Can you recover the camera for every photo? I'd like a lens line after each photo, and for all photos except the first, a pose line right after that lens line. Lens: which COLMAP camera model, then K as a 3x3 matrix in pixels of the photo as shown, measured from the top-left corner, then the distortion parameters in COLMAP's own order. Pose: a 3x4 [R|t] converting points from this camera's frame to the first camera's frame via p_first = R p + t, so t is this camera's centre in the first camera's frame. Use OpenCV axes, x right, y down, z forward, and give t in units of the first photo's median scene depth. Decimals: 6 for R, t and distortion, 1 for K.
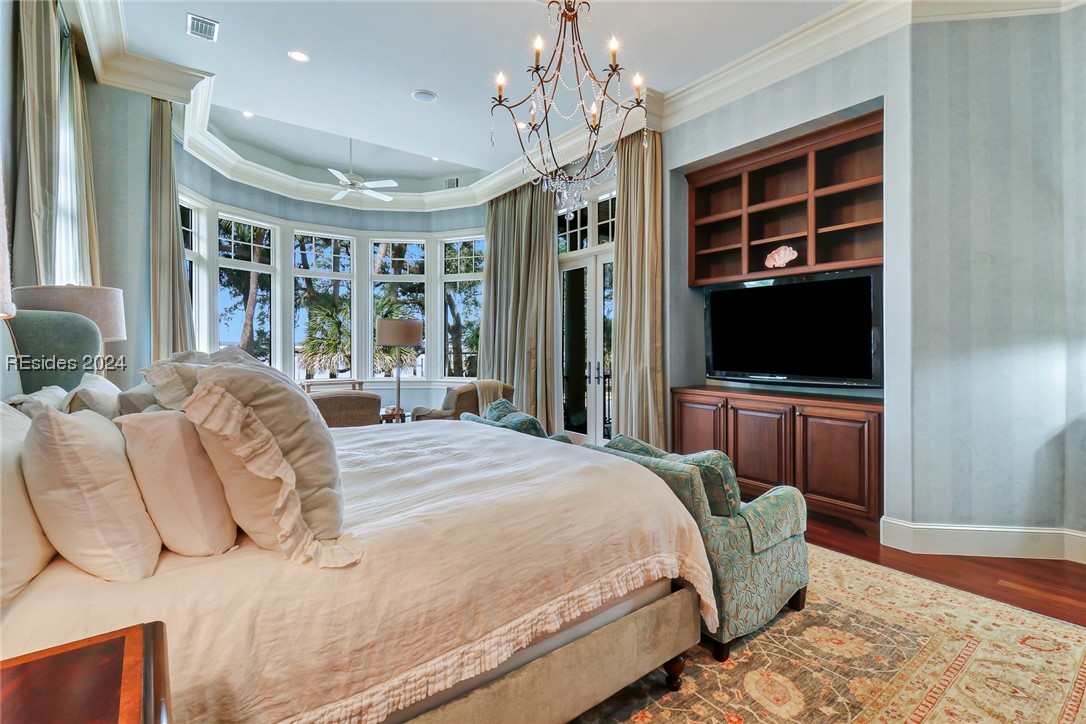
lens RADIAL K [[502.9, 0, 544.6], [0, 502.9, 355.8], [0, 0, 1]] dist [0.005268, -0.000022]
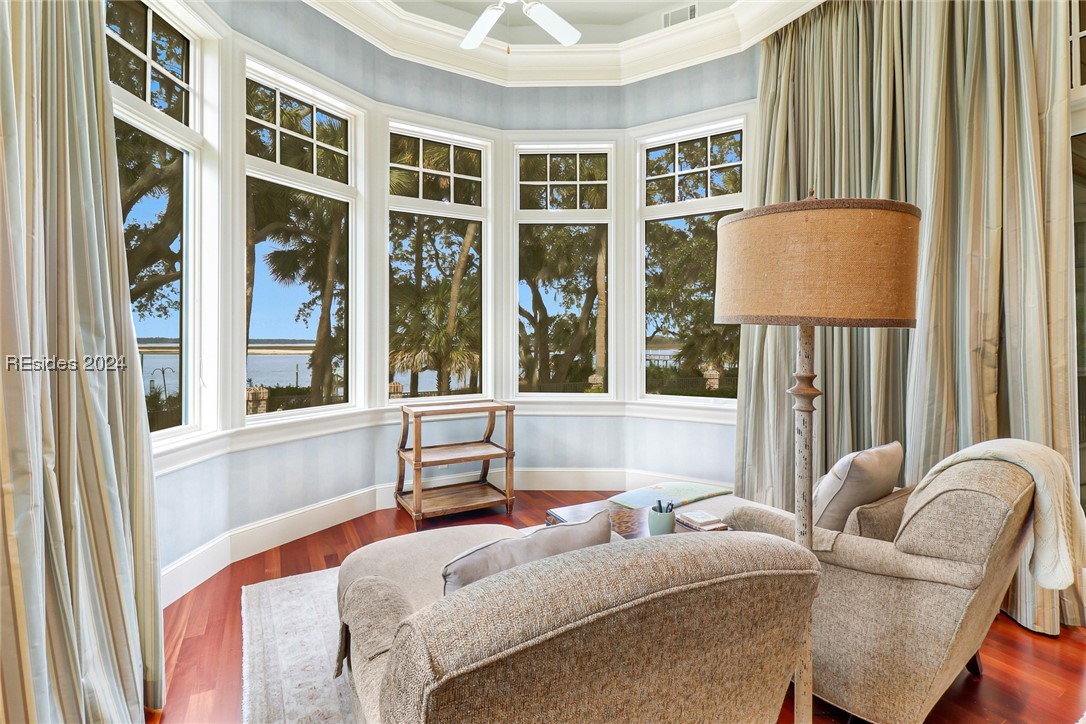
lens RADIAL K [[502.9, 0, 539.6], [0, 502.9, 353.6], [0, 0, 1]] dist [0.005268, -0.000022]
pose [[0.990848, 0.003994, -0.134926, -0.317233], [-0.004174, 0.999991, -0.001050, -0.000157], [0.134921, 0.001603, 0.990855, 0.586429]]
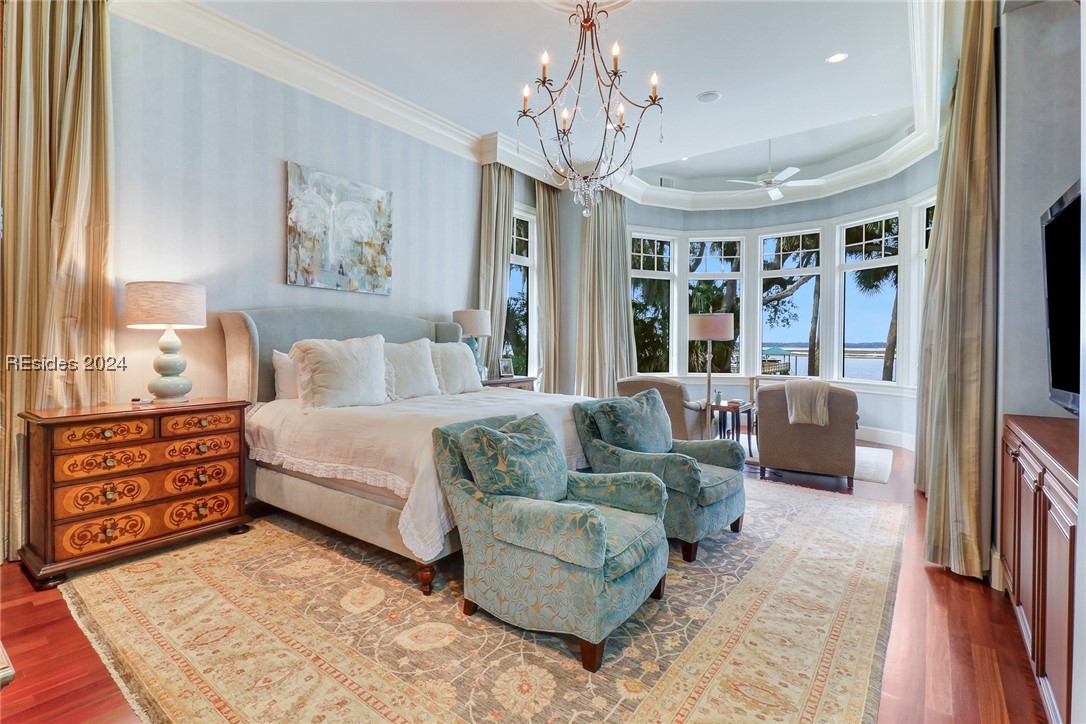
lens RADIAL K [[502.9, 0, 537.5], [0, 502.9, 354.3], [0, 0, 1]] dist [0.005268, -0.000022]
pose [[0.264694, 0.017833, -0.964168, 0.517030], [-0.024888, 0.999622, 0.011657, 0.007288], [0.964011, 0.020911, 0.265038, 0.302326]]
